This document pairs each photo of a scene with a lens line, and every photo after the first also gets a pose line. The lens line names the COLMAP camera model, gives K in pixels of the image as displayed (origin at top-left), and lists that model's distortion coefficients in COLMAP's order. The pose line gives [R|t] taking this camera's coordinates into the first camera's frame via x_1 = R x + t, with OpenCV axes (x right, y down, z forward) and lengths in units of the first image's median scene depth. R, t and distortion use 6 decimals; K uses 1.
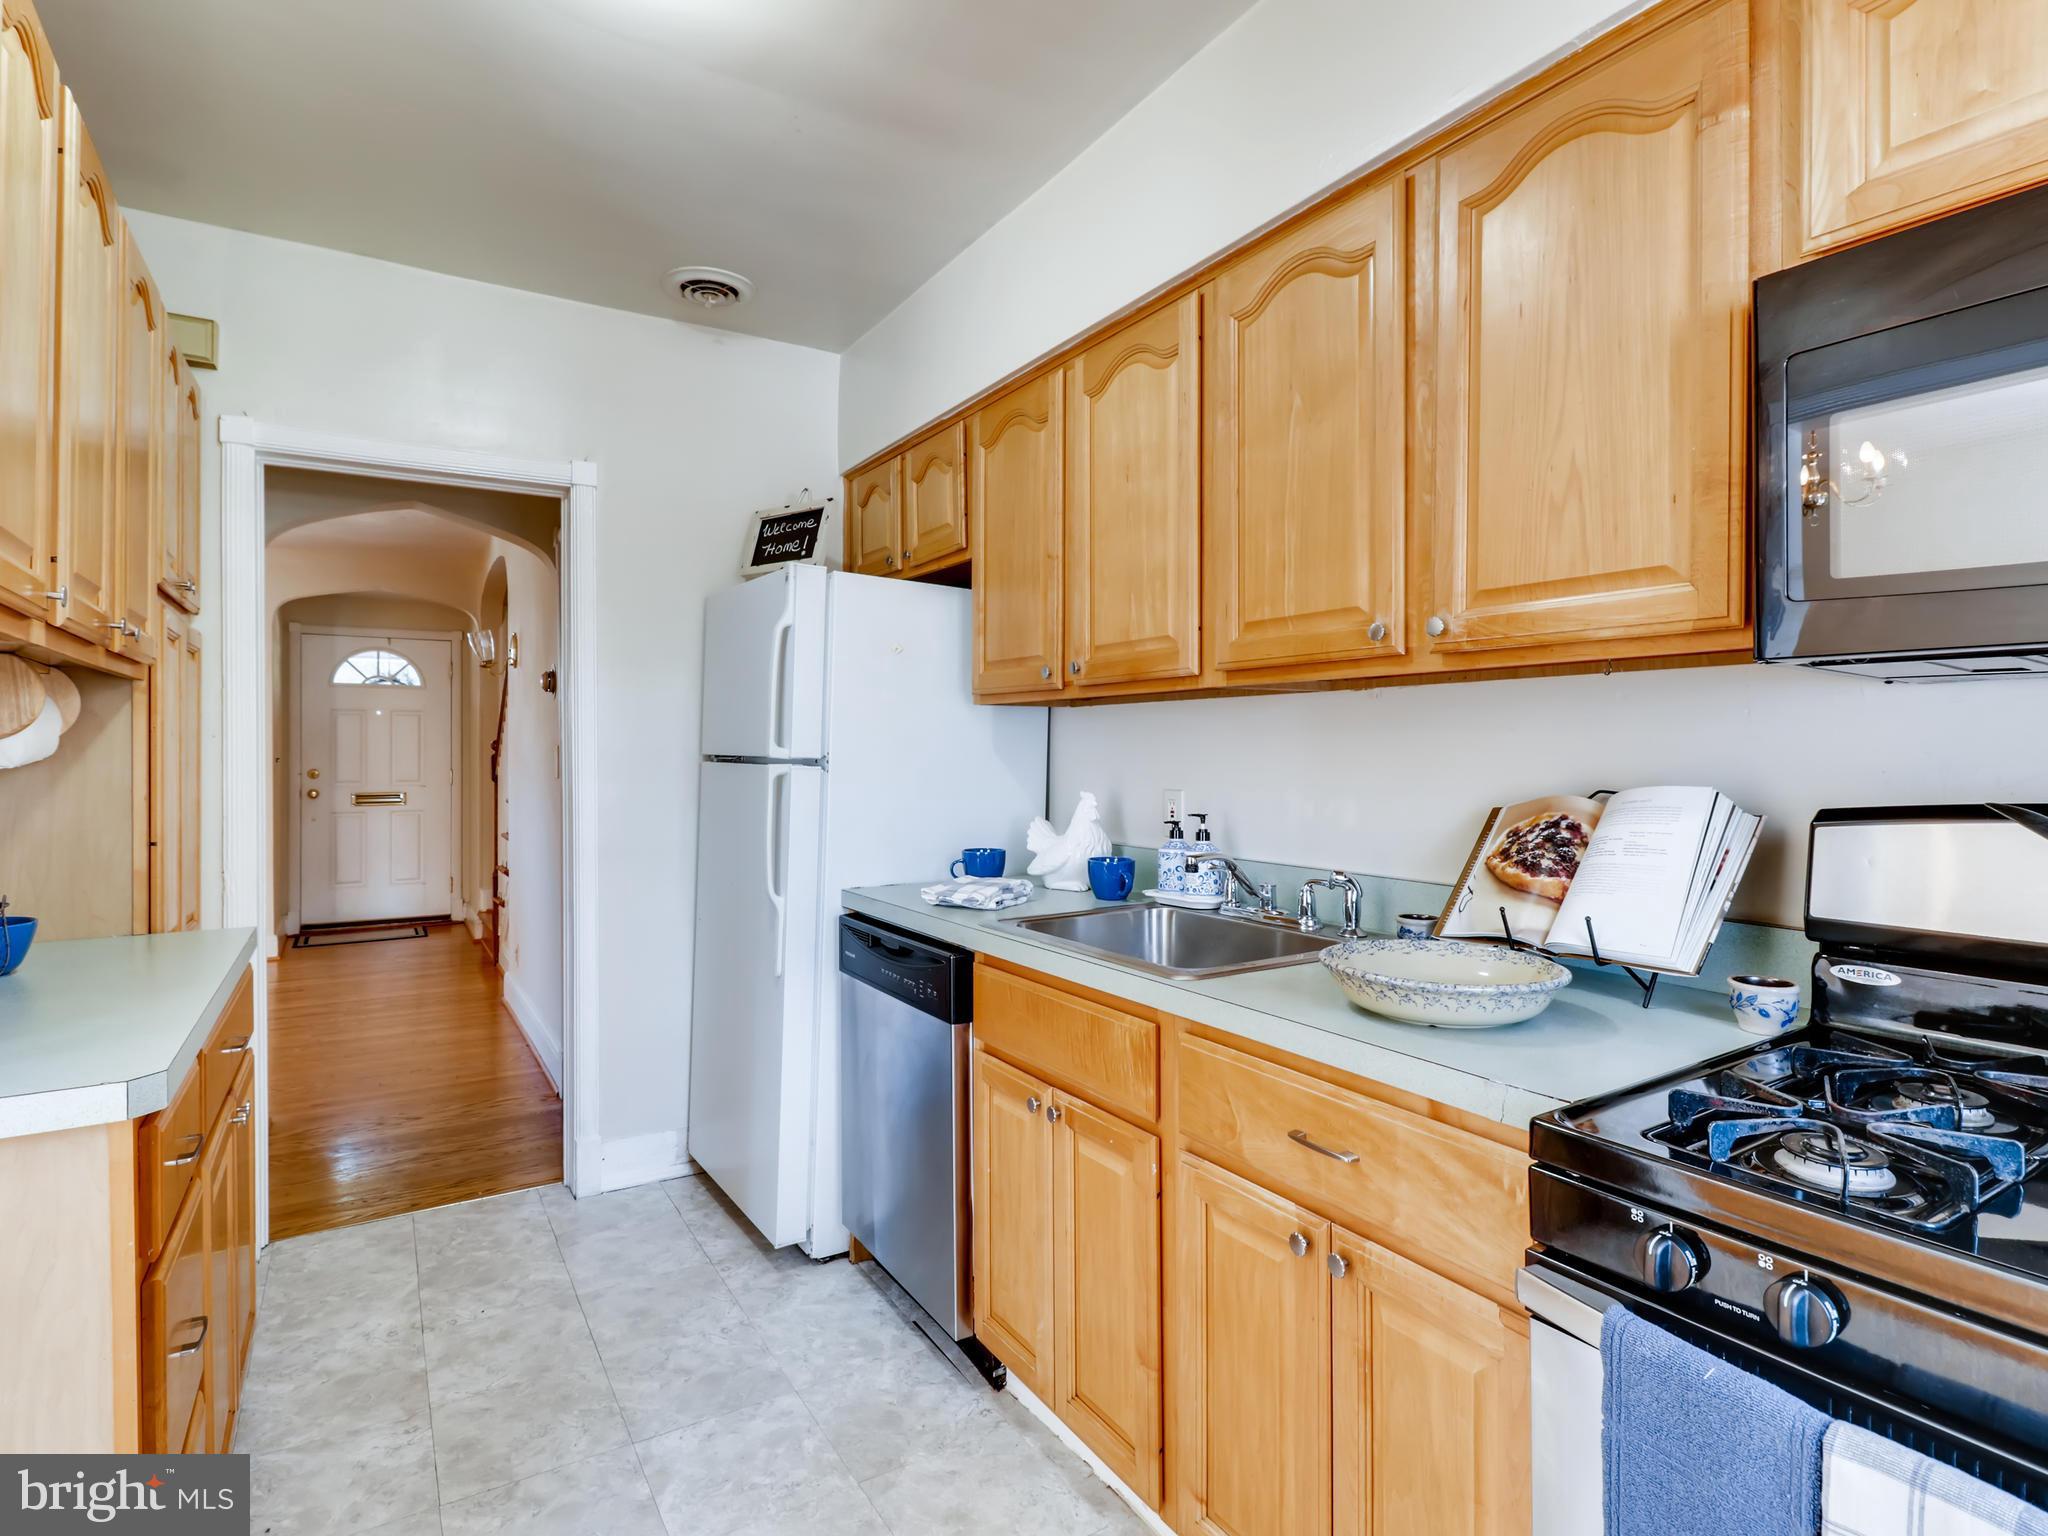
lens RADIAL K [[1043.0, 0, 1022.4], [0, 1043.0, 749.9], [0, 0, 1]] dist [0.003779, -0.014429]
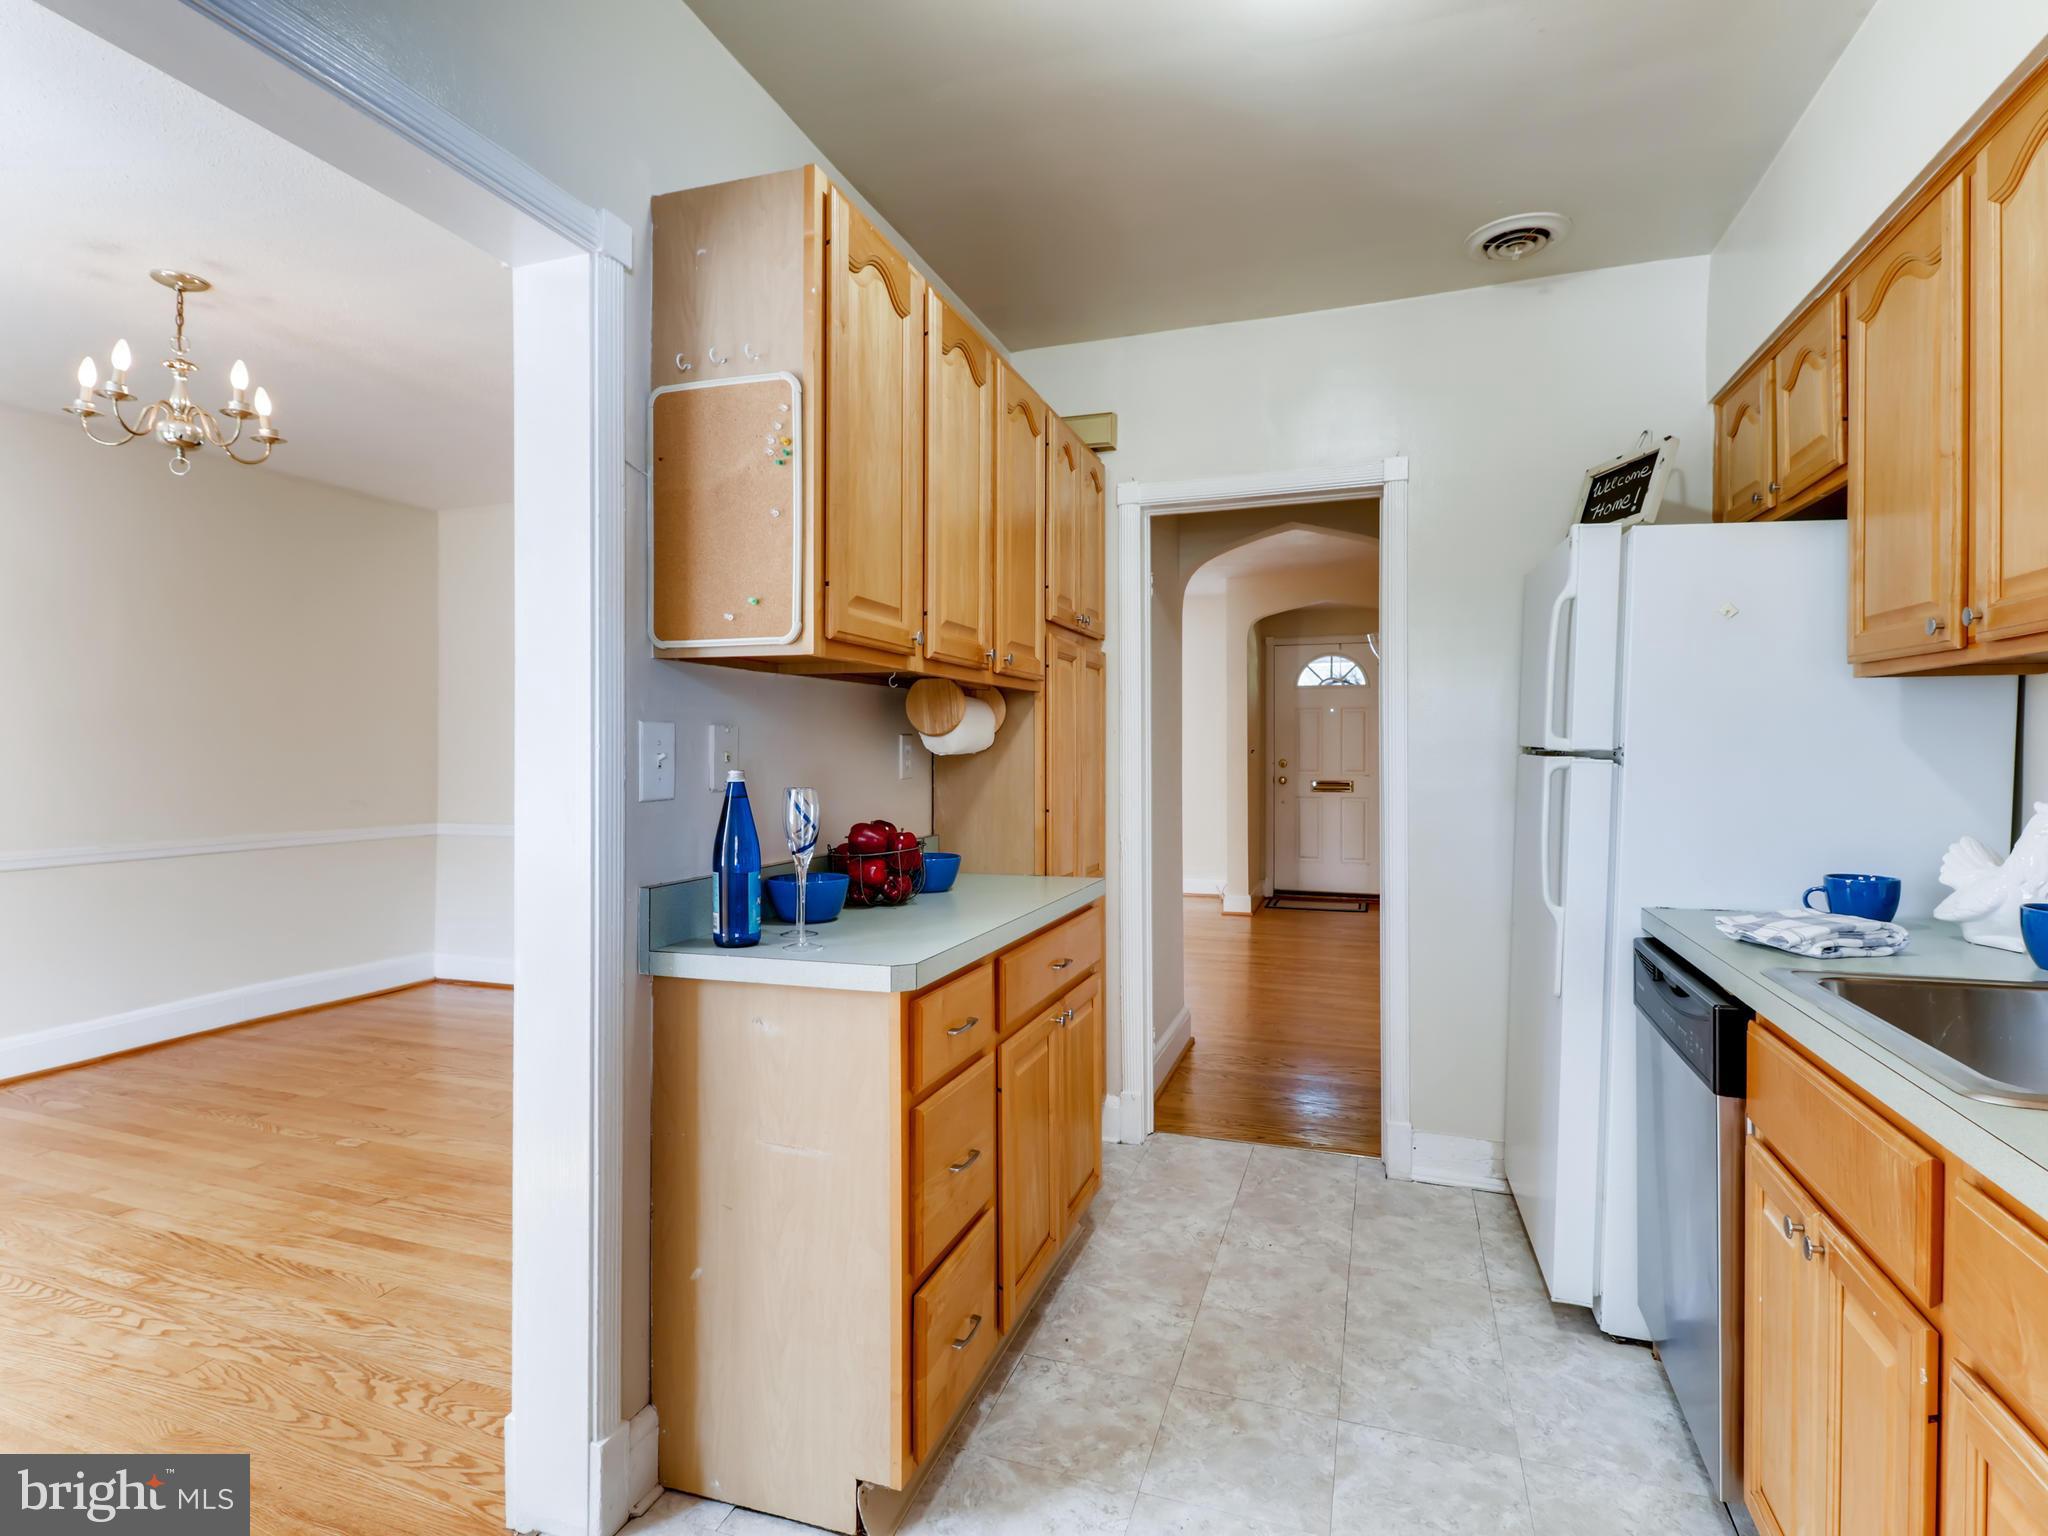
lens RADIAL K [[1035.2, 0, 1011.9], [0, 1035.2, 754.8], [0, 0, 1]] dist [0.000124, -0.008810]
pose [[0.614973, 0.006364, -0.788522, 0.167177], [0.002440, 0.999947, 0.009973, 0.002341], [0.788544, -0.008058, 0.614925, 0.095748]]
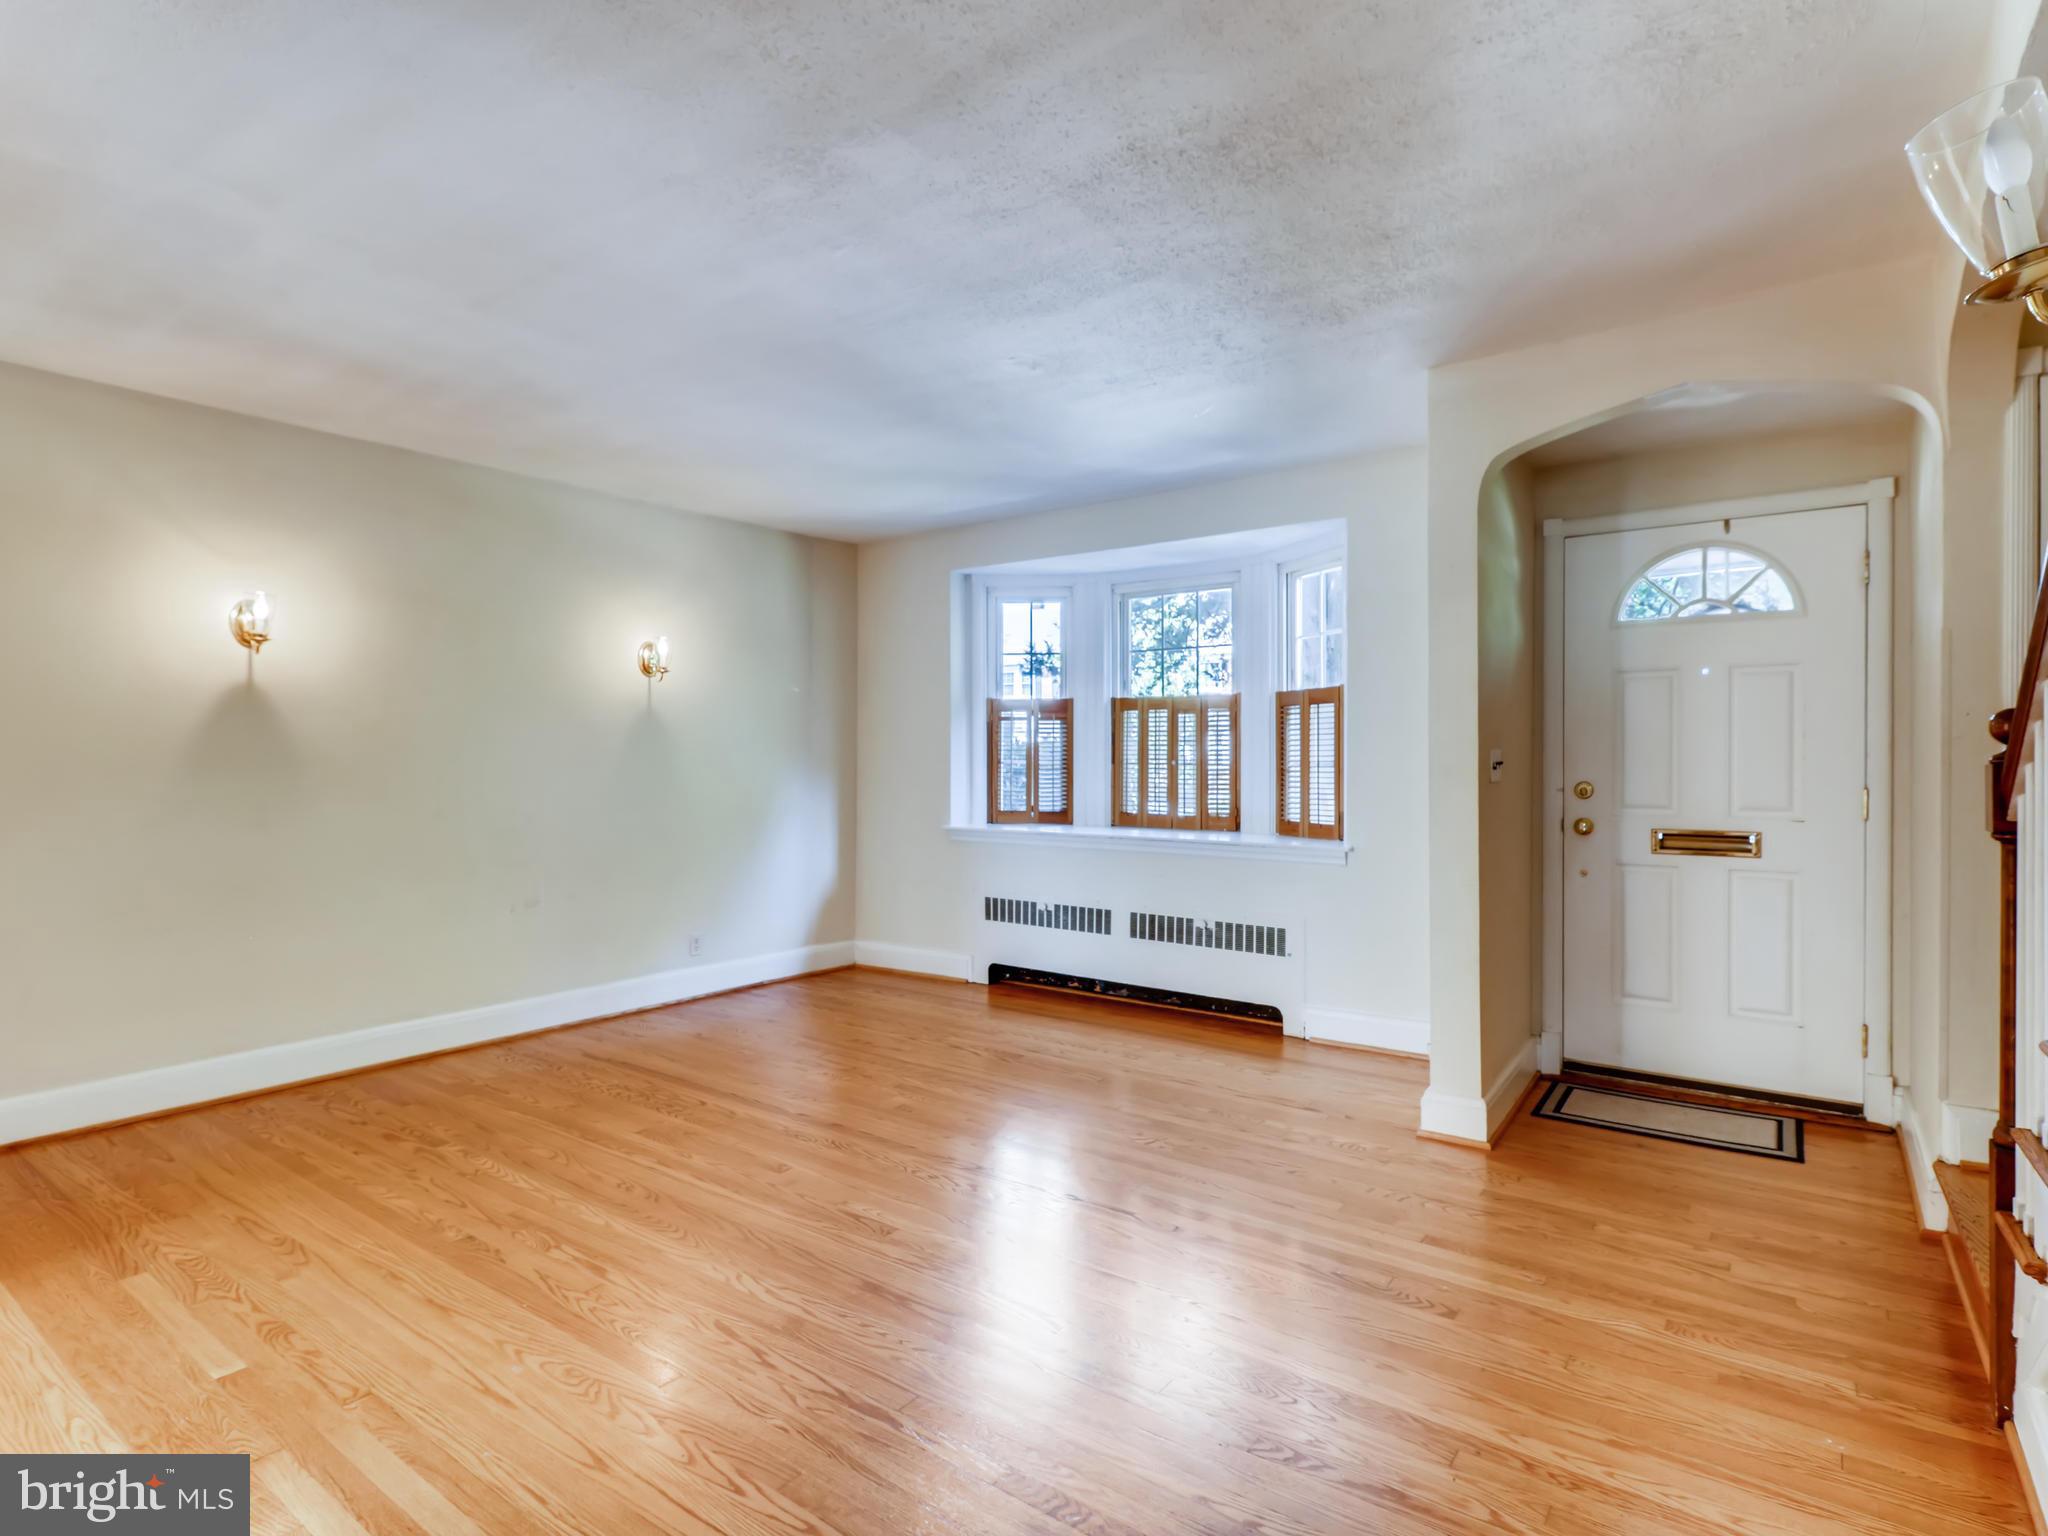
lens RADIAL K [[1043.0, 0, 1022.4], [0, 1043.0, 749.9], [0, 0, 1]] dist [0.003779, -0.014429]
pose [[0.367382, 0.000498, -0.930070, -0.804857], [-0.003987, 0.999992, -0.001040, 0.010351], [0.930061, 0.004090, 0.367381, 1.510768]]
